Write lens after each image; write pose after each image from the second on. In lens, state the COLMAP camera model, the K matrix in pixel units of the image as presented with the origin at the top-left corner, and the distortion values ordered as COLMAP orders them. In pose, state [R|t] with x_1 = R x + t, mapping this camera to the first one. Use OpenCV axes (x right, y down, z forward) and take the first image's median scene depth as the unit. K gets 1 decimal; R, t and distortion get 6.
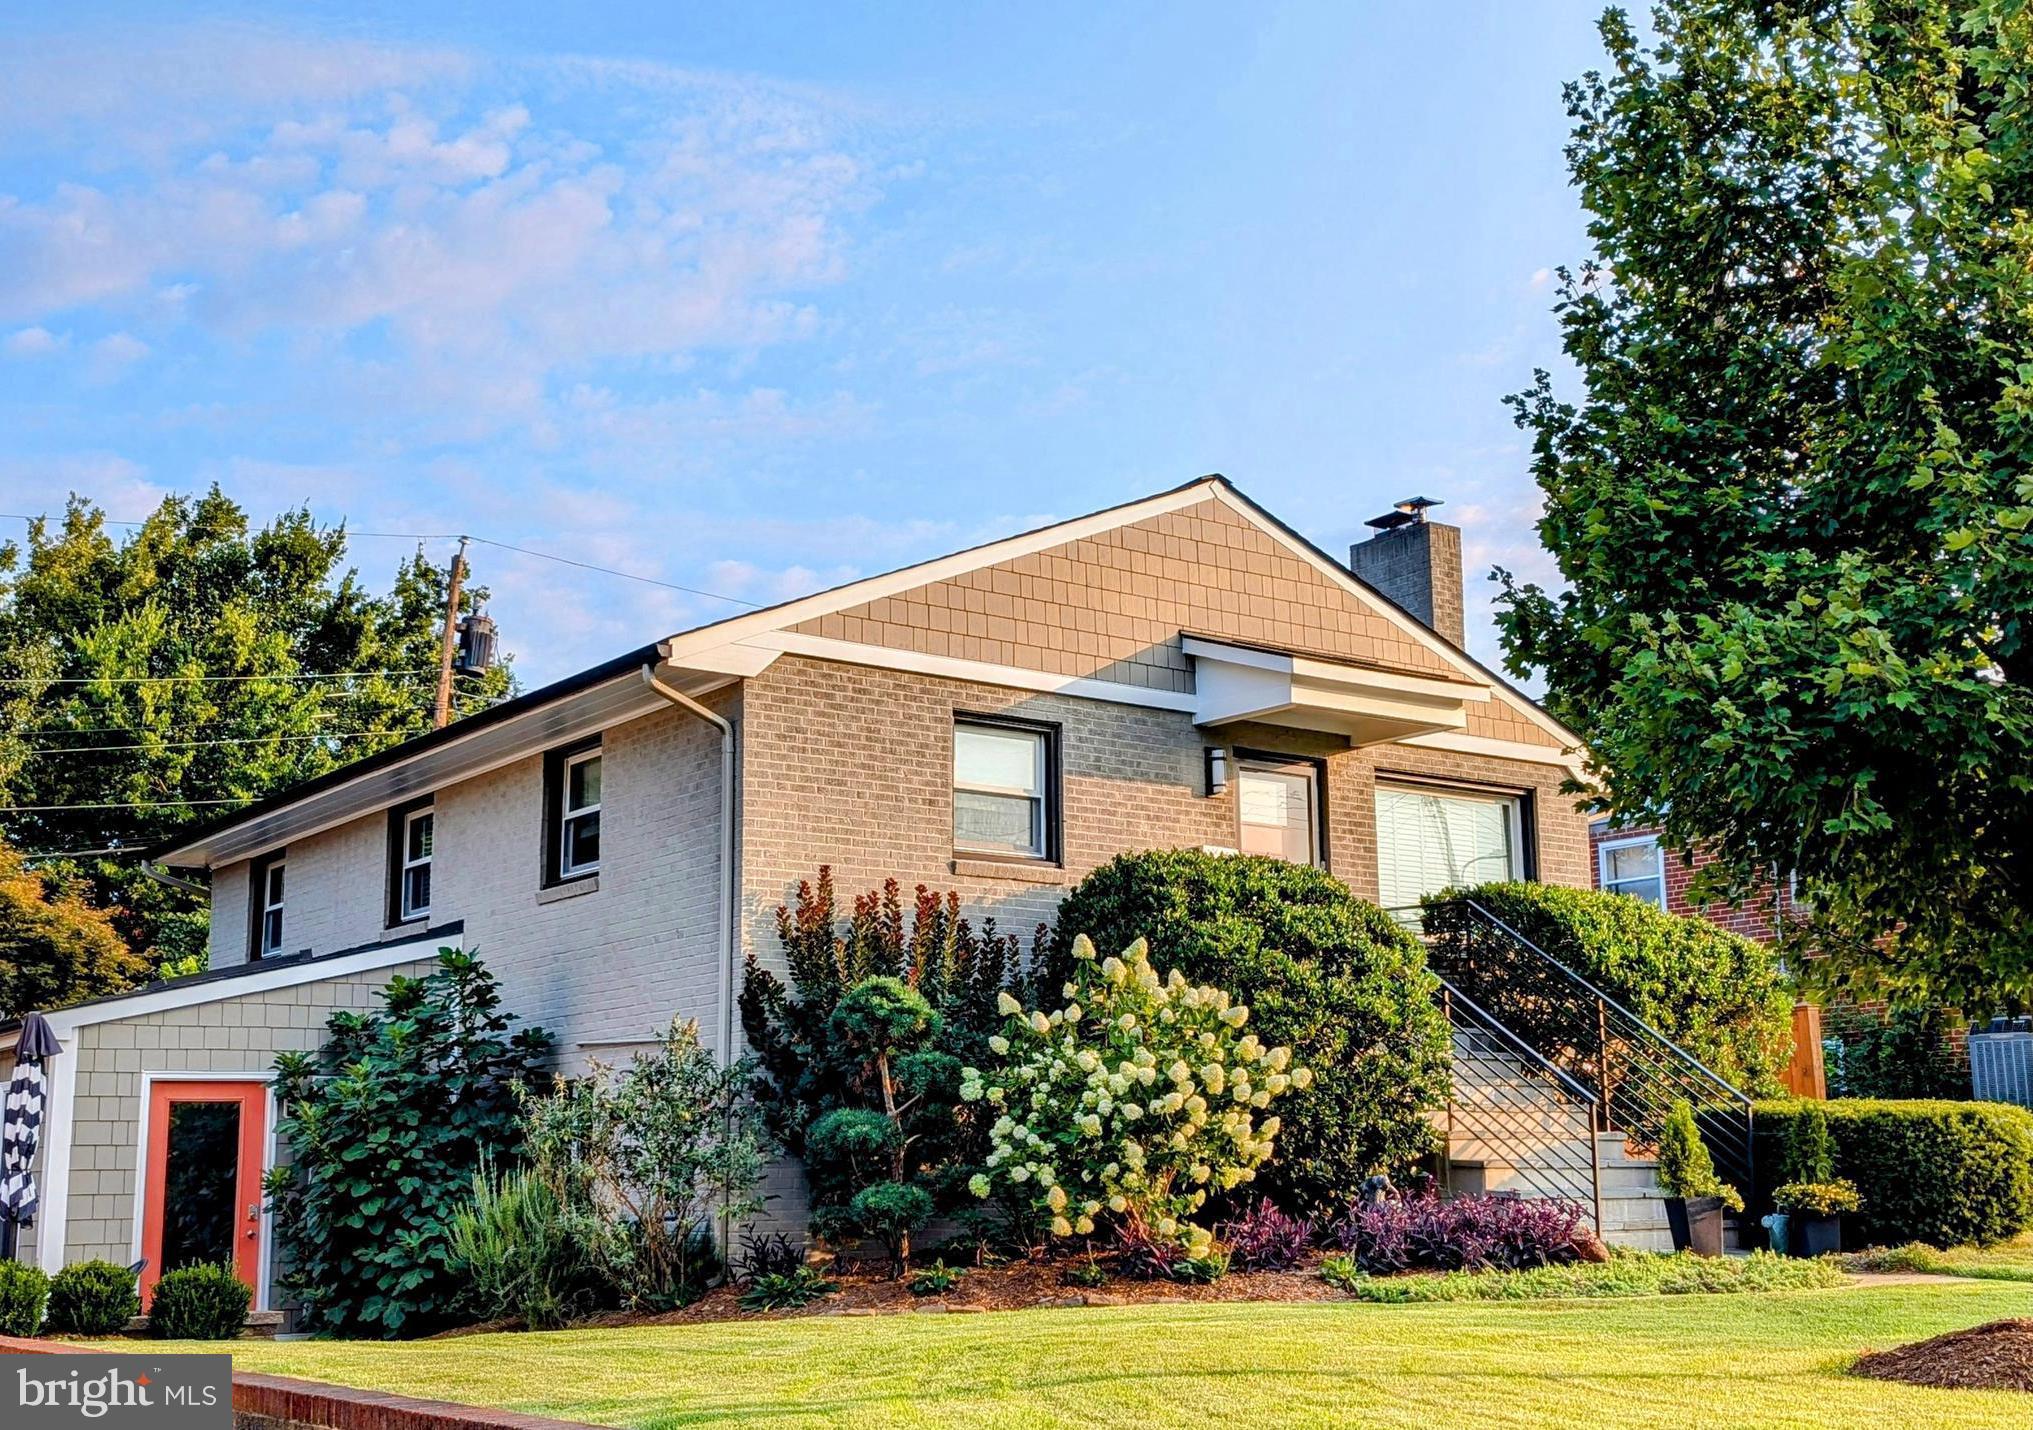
lens RADIAL K [[2326.2, 0, 981.5], [0, 2326.2, 748.6], [0, 0, 1]] dist [0.073789, -0.027169]
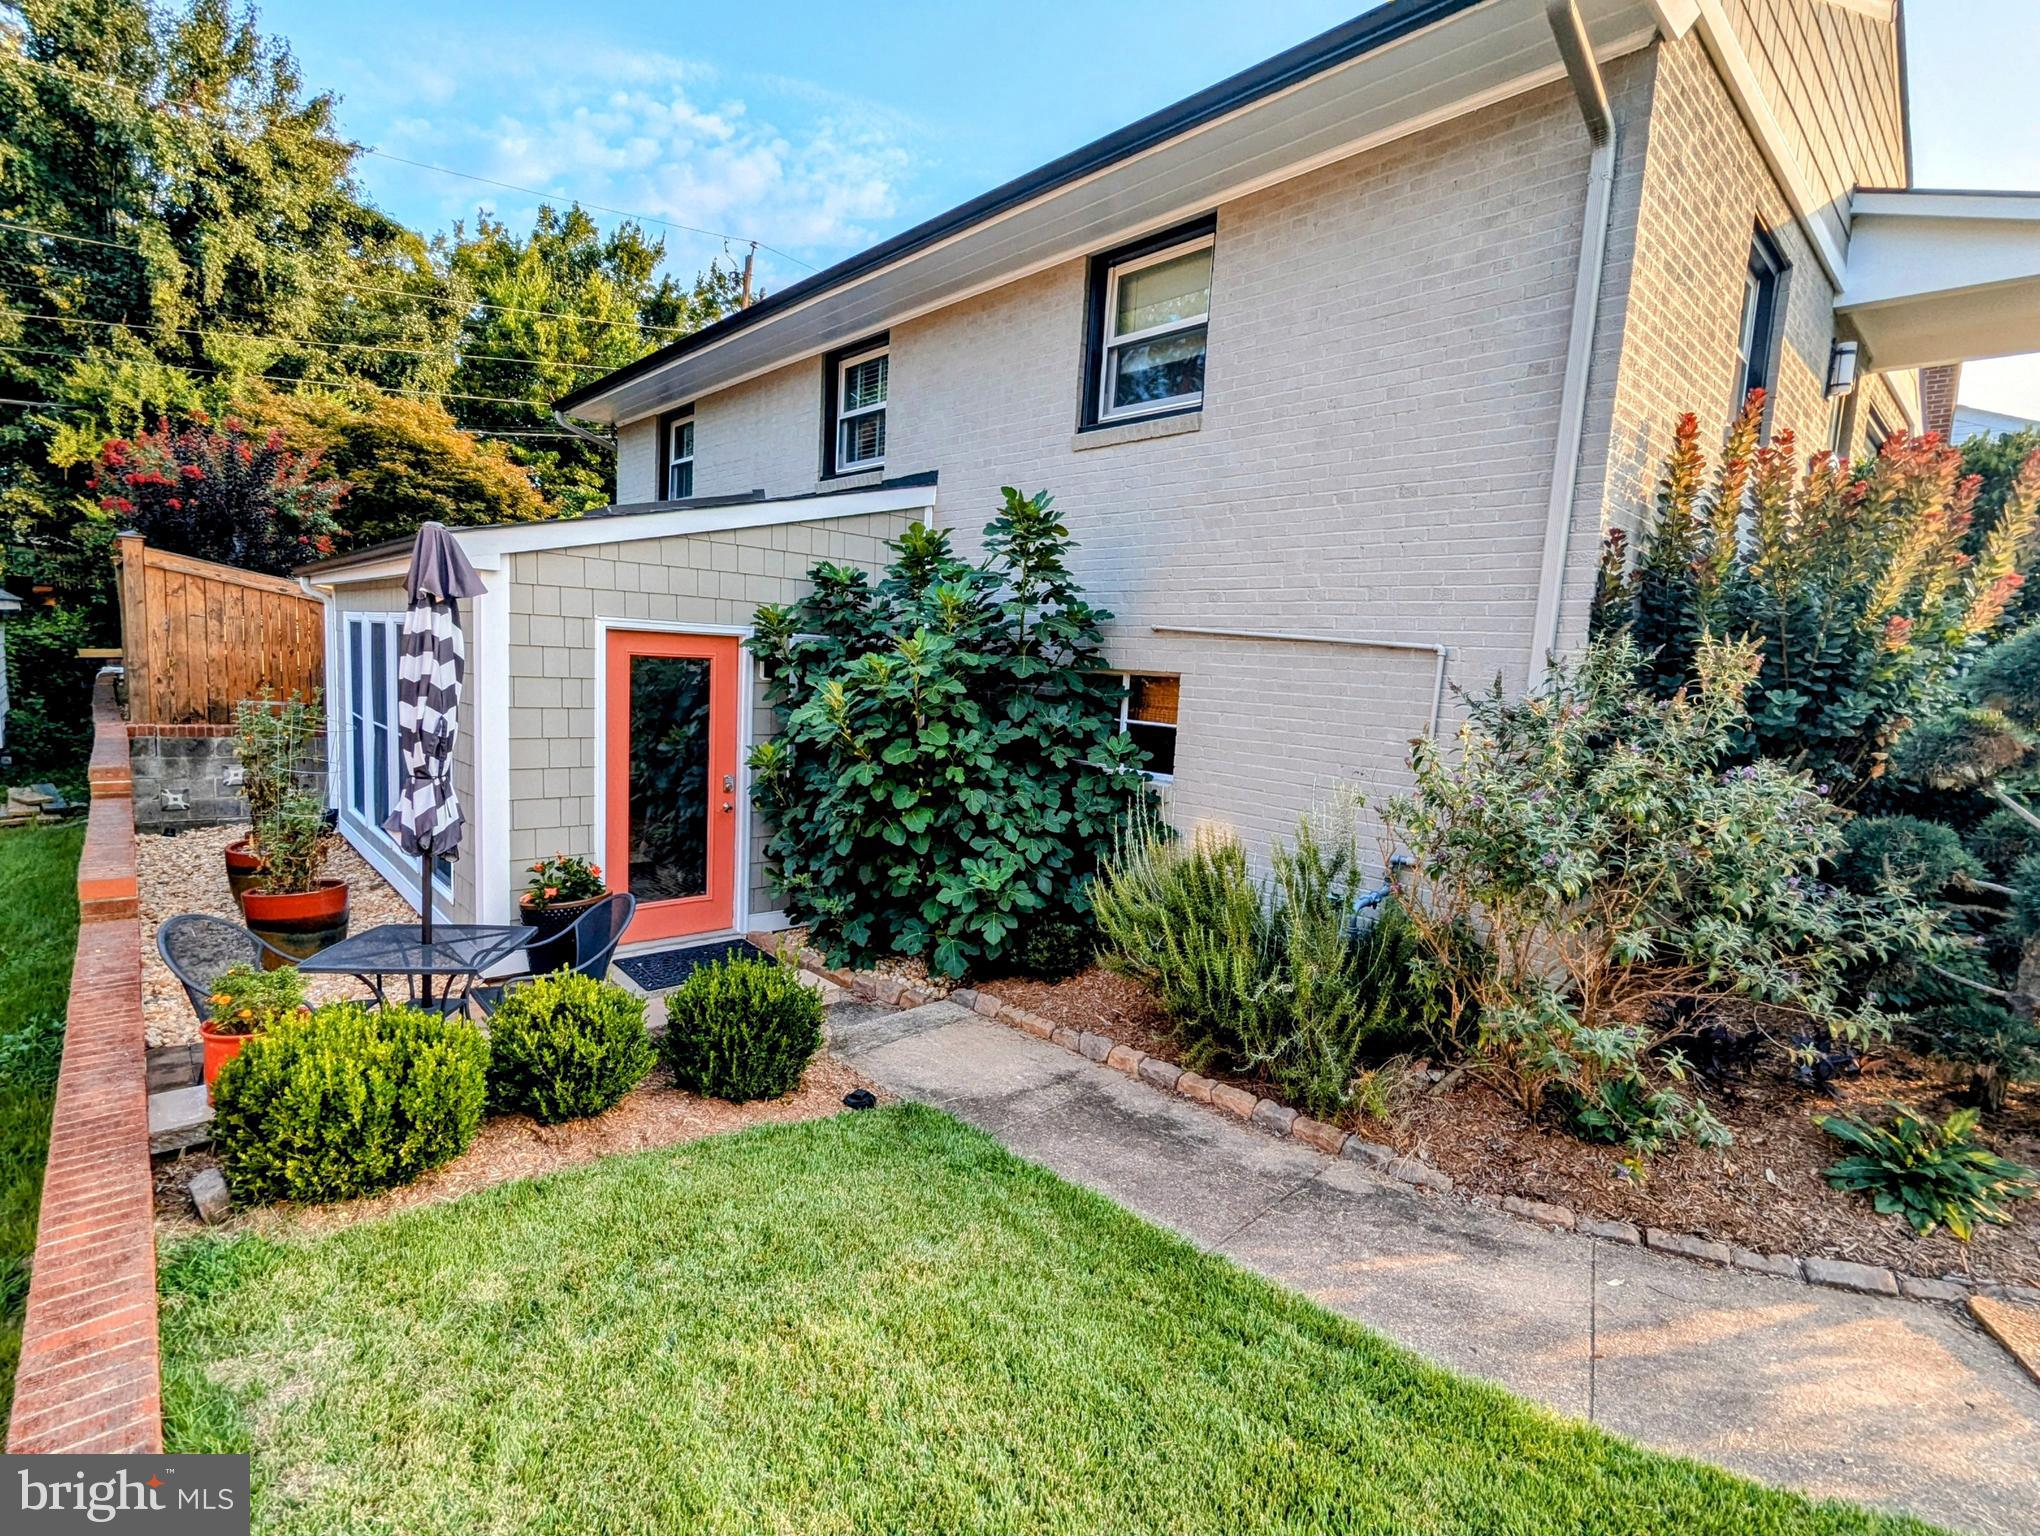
lens RADIAL K [[958.6, 0, 1015.1], [0, 958.6, 771.9], [0, 0, 1]] dist [0.000081, -0.001092]
pose [[0.990672, 0.053482, 0.125333, -0.246847], [-0.088853, 0.950869, 0.296568, 0.075914], [-0.103314, -0.304938, 0.946752, 0.642249]]
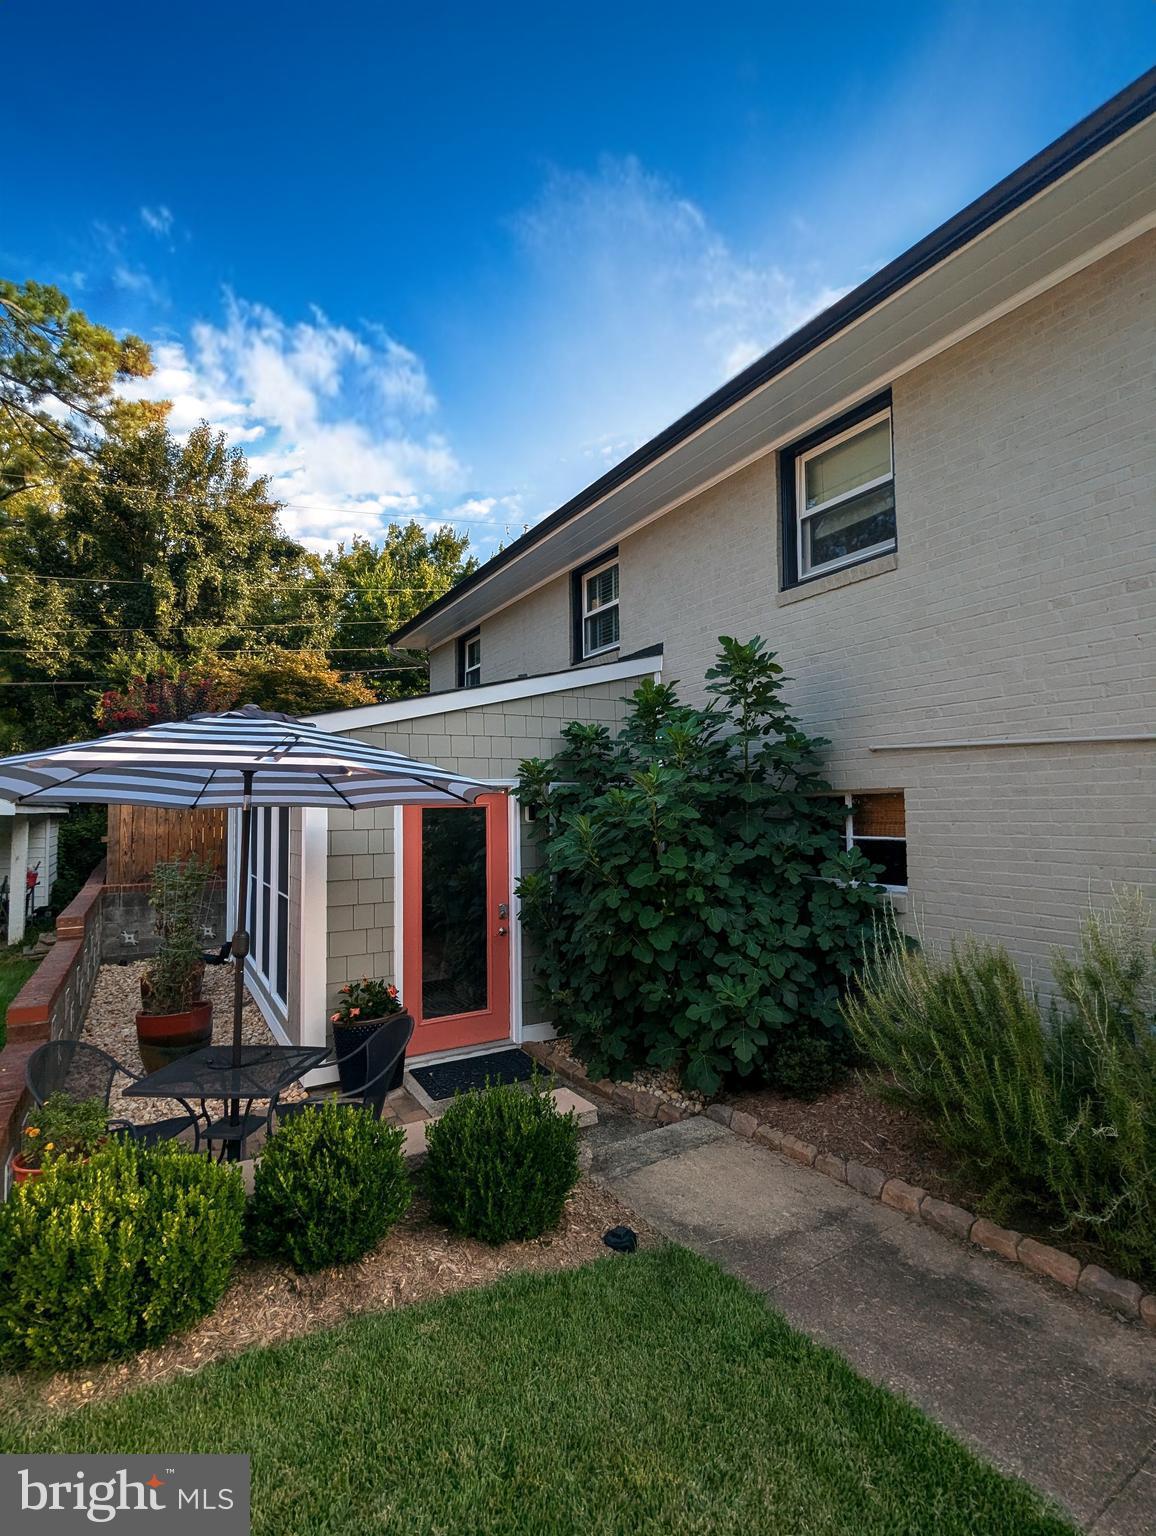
lens RADIAL K [[721.7, 0, 582.4], [0, 721.7, 774.4], [0, 0, 1]] dist [0.000081, -0.001092]
pose [[0.996151, -0.004784, -0.087525, -0.244384], [0.017222, 0.989730, 0.141907, 0.091264], [0.085947, -0.142868, 0.986003, 0.688184]]
